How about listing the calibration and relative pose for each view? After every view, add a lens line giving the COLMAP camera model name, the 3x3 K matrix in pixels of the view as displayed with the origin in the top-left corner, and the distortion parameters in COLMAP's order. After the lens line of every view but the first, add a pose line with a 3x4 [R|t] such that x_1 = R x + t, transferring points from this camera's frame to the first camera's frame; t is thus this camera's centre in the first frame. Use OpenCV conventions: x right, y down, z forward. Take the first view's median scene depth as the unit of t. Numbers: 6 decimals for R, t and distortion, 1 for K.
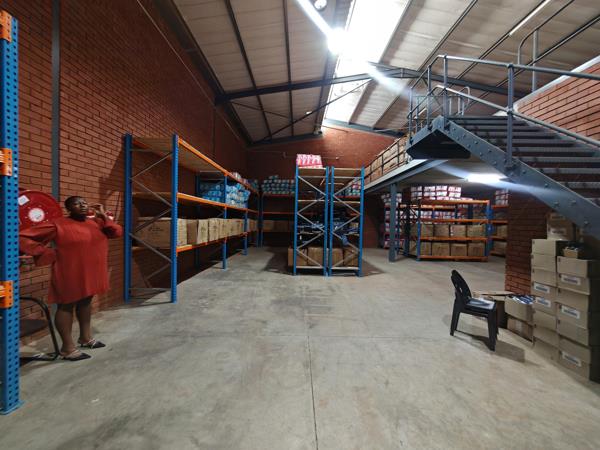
lens RADIAL K [[224.0, 0, 300.0], [0, 224.0, 225.0], [0, 0, 1]] dist [-0.001499, 0.000495]
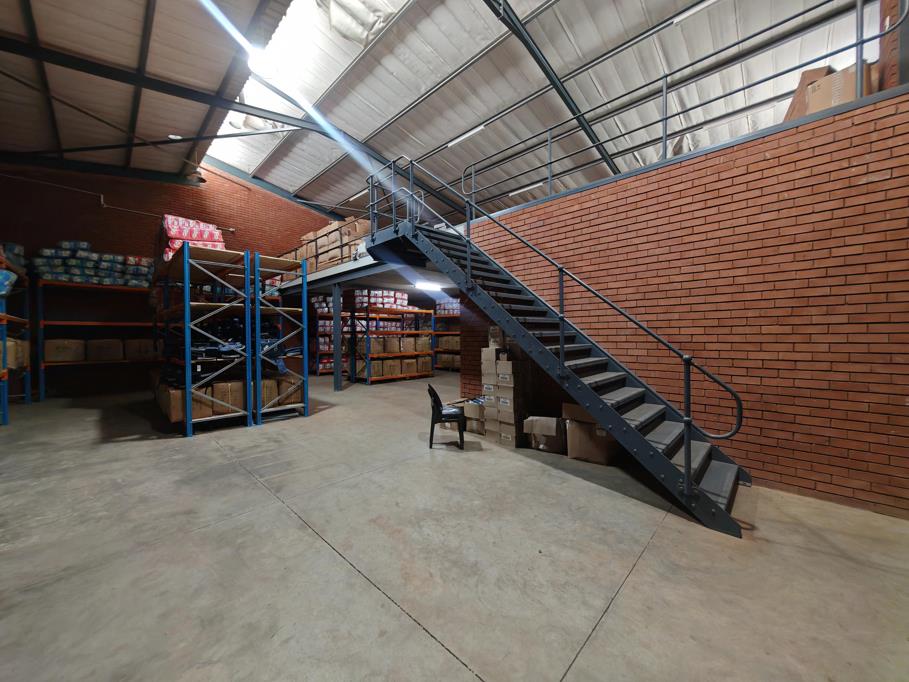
lens RADIAL K [[339.3, 0, 454.5], [0, 339.3, 341.0], [0, 0, 1]] dist [-0.001499, 0.000495]
pose [[0.698747, -0.036740, 0.714425, -0.156225], [0.034934, 0.999241, 0.017220, -0.005266], [-0.714516, 0.012925, 0.699500, -0.071969]]
